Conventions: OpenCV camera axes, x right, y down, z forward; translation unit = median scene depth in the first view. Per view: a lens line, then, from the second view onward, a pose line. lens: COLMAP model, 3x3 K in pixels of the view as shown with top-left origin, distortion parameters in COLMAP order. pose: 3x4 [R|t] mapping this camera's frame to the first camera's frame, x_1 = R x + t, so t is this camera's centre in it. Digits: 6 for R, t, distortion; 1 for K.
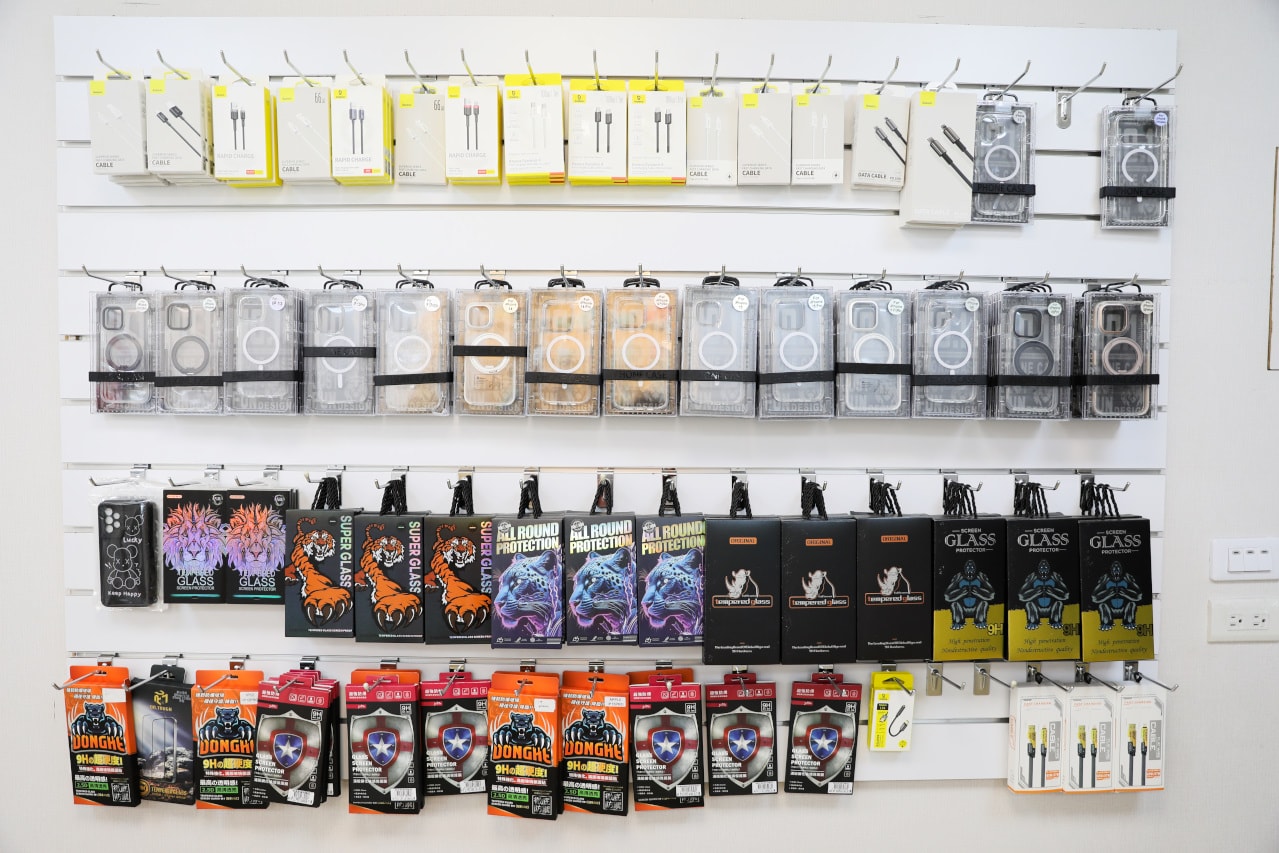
lens RADIAL K [[915.6, 0, 639.9], [0, 915.6, 427.3], [0, 0, 1]] dist [-0.058901, 0.013875]
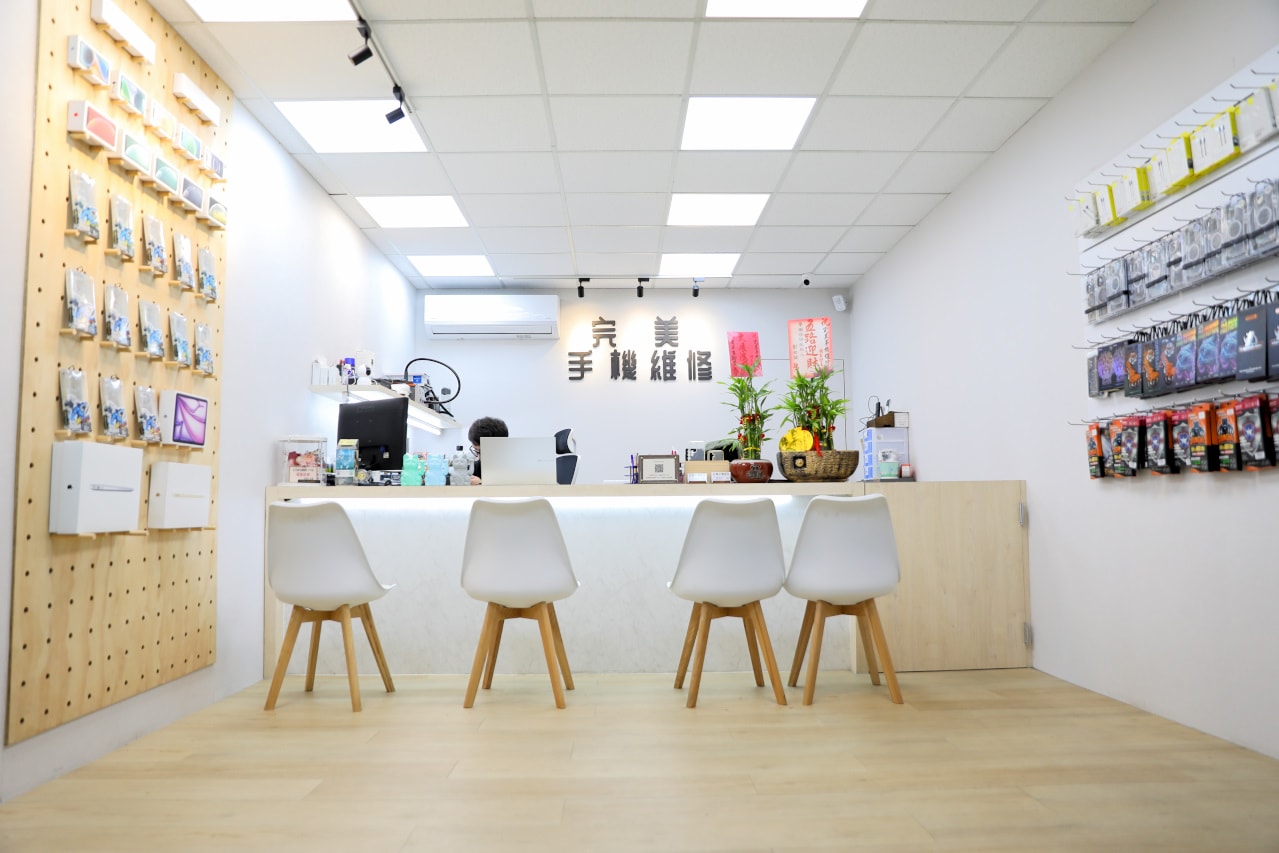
lens RADIAL K [[915.6, 0, 638.6], [0, 915.6, 428.7], [0, 0, 1]] dist [-0.058901, 0.013875]
pose [[0.010116, -0.109551, -0.993930, 1.970053], [-0.032953, 0.993404, -0.109829, 0.613991], [0.999406, 0.033864, 0.006439, -0.324383]]
